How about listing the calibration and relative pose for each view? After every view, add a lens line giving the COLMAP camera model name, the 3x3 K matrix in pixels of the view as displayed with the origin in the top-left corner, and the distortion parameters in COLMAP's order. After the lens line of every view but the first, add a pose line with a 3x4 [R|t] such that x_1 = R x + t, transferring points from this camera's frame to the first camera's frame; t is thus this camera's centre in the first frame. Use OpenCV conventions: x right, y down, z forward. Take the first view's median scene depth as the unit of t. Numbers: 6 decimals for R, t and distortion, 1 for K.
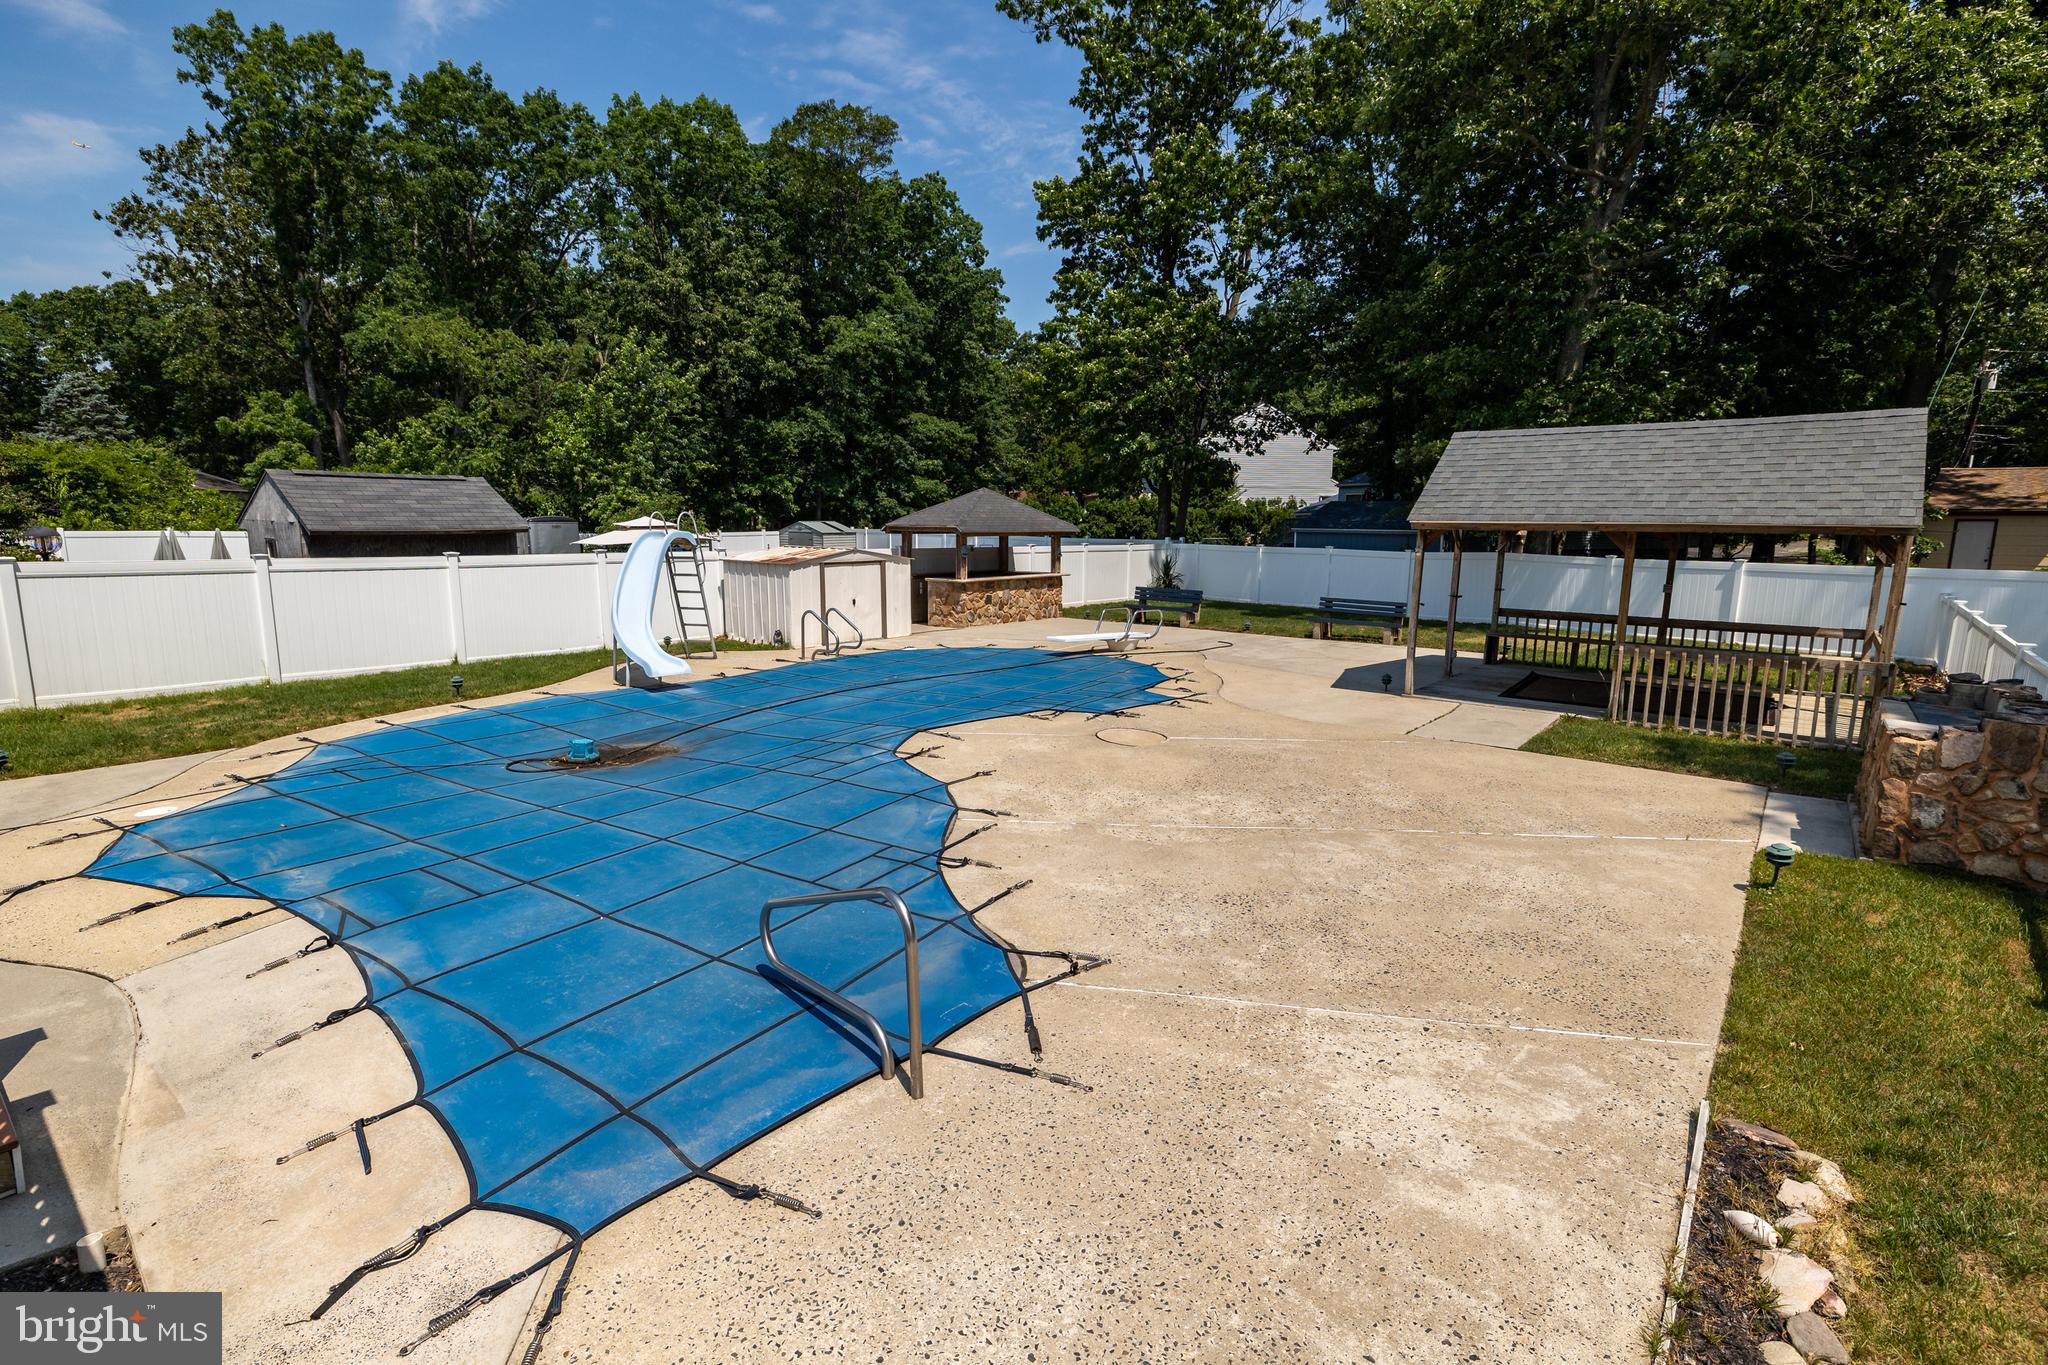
lens RADIAL K [[1010.7, 0, 1031.8], [0, 1010.7, 681.1], [0, 0, 1]] dist [-0.009546, 0.003197]
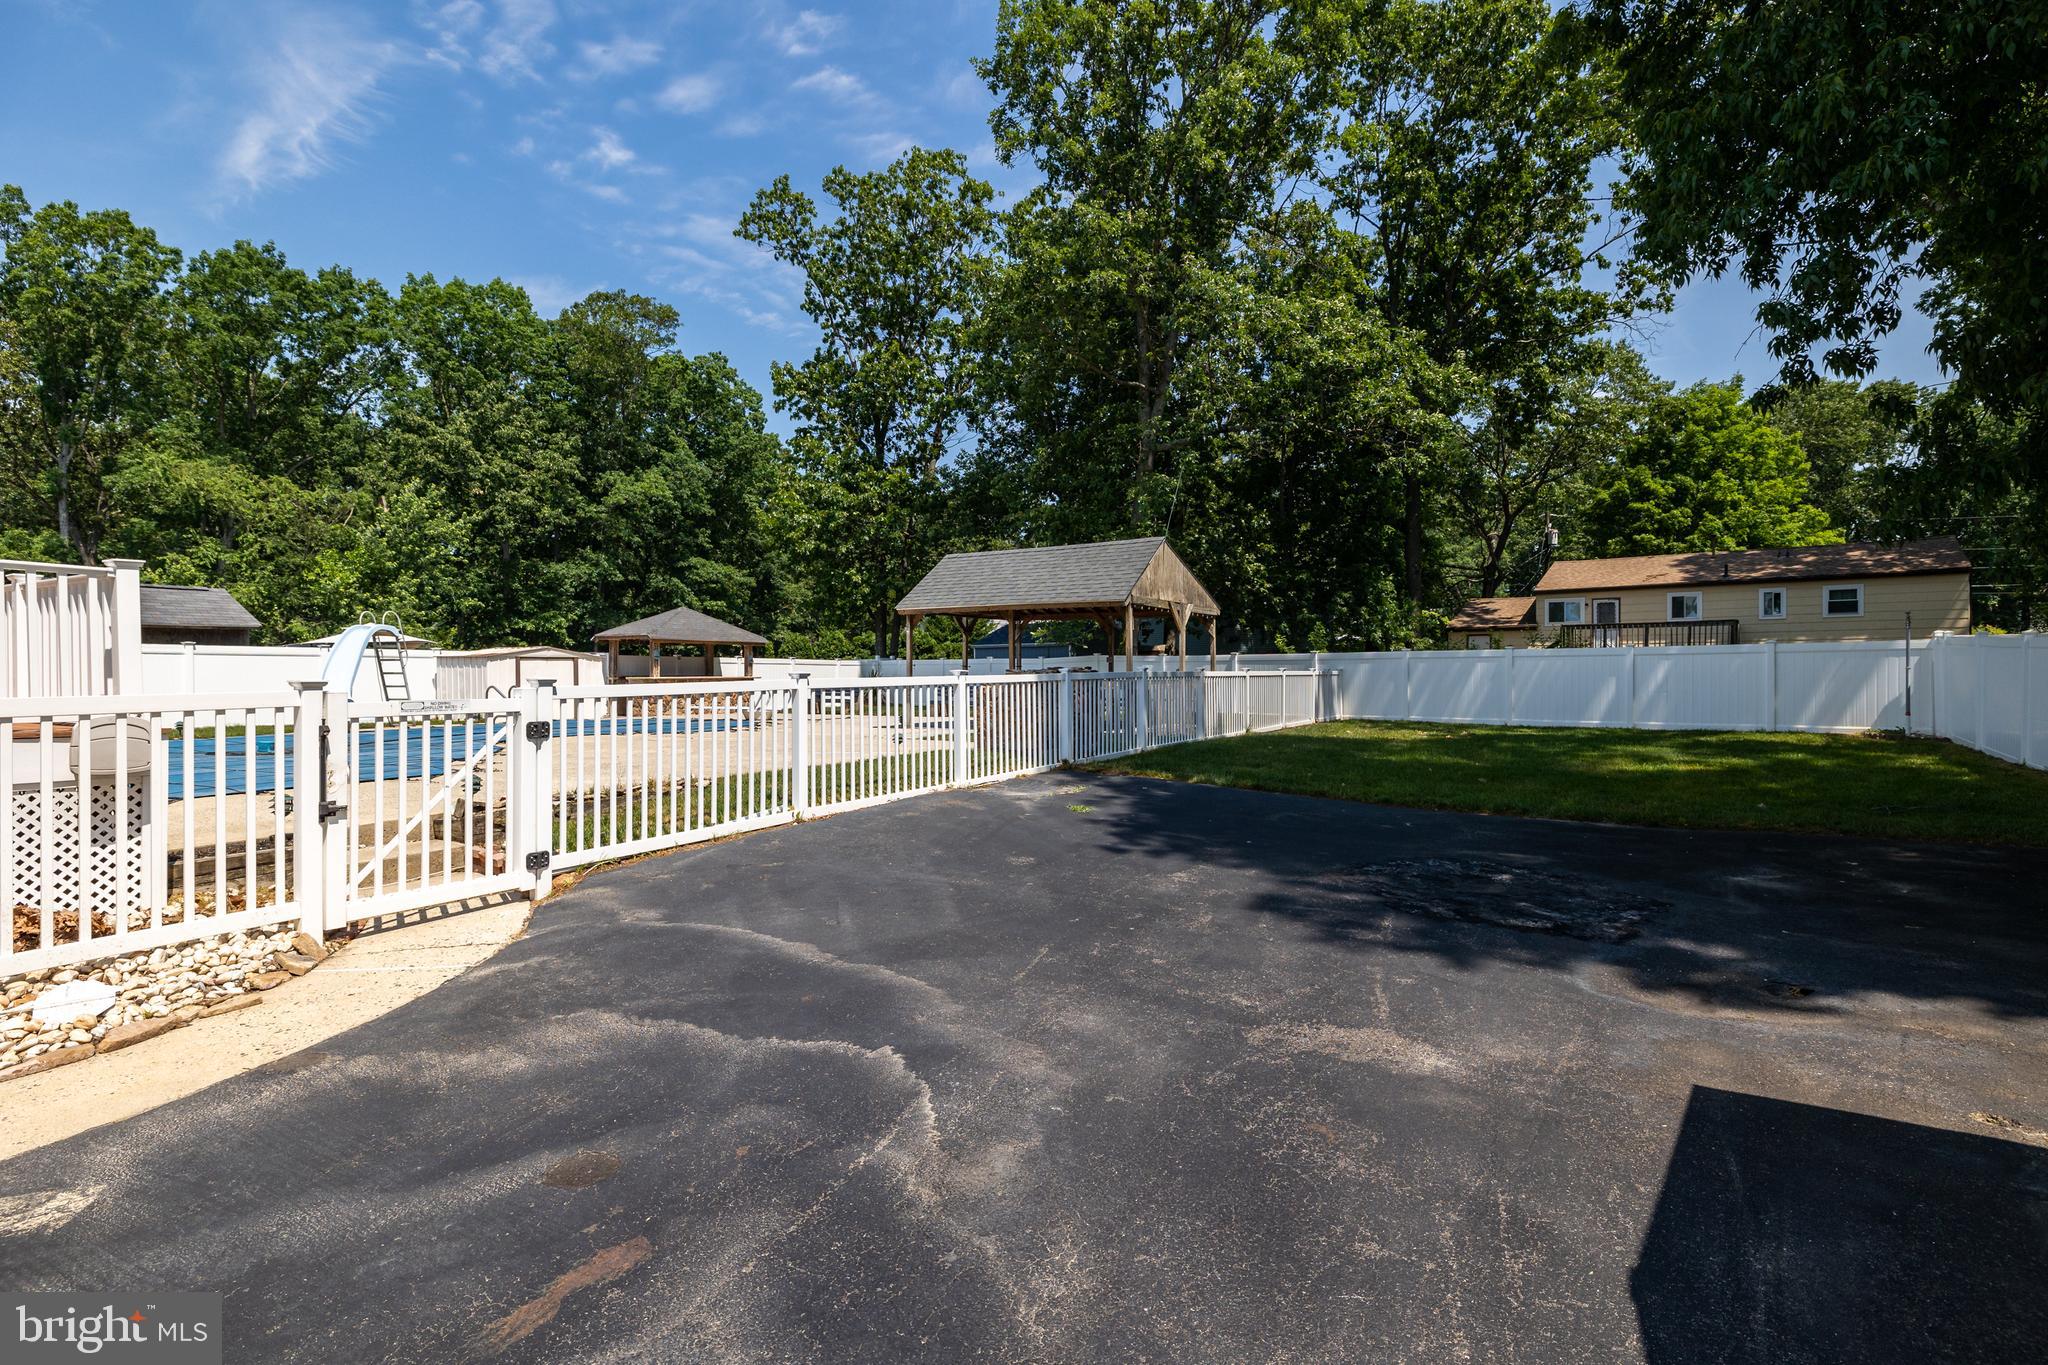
lens RADIAL K [[1010.7, 0, 1042.9], [0, 1010.7, 669.4], [0, 0, 1]] dist [-0.009546, 0.003197]
pose [[0.985728, -0.010526, 0.168018, 0.095289], [0.037194, 0.986997, -0.156376, 0.051079], [-0.164187, 0.160393, 0.973302, -0.140931]]
